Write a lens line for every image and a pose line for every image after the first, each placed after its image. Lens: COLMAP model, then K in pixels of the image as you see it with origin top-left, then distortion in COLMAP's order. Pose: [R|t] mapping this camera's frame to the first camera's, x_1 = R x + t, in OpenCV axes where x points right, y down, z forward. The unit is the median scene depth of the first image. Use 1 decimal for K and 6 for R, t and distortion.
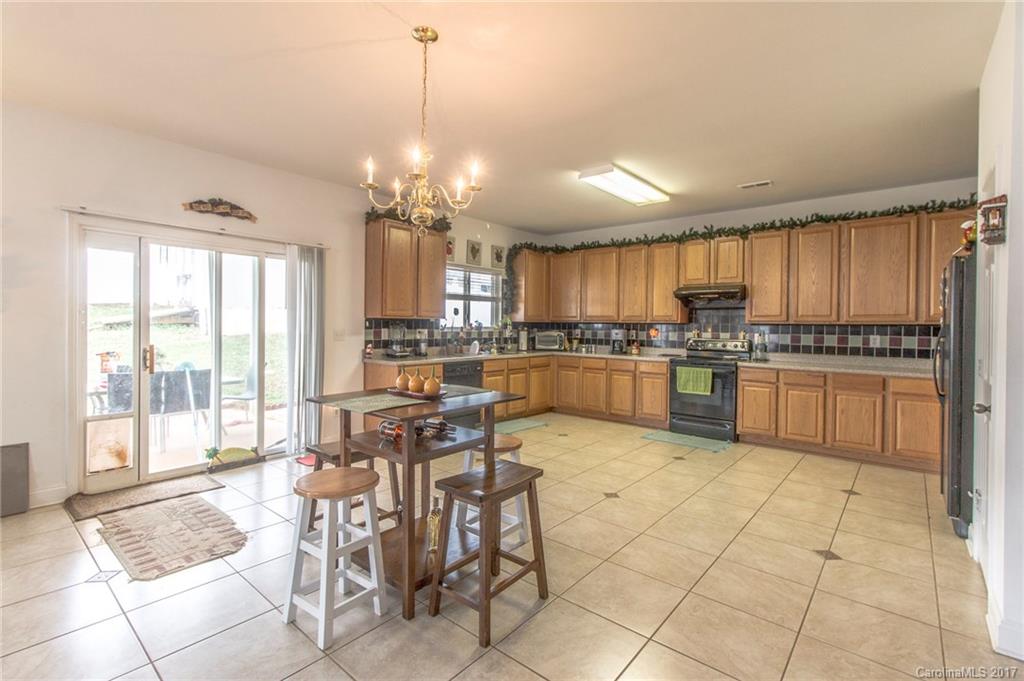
lens RADIAL K [[465.2, 0, 513.0], [0, 465.2, 326.3], [0, 0, 1]] dist [-0.000546, 0.000565]
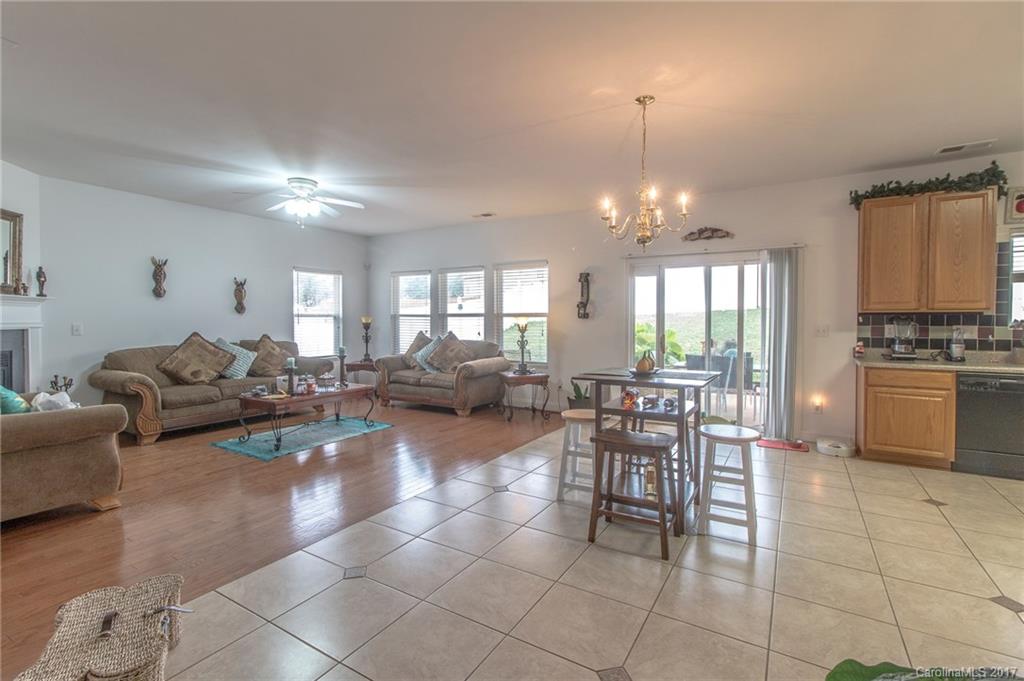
lens RADIAL K [[465.2, 0, 513.0], [0, 465.2, 326.3], [0, 0, 1]] dist [-0.000546, 0.000565]
pose [[0.154811, 0.004087, -0.987936, 0.560704], [-0.000063, 0.999991, 0.004127, 0.005421], [0.987944, -0.000577, 0.154810, 0.227095]]
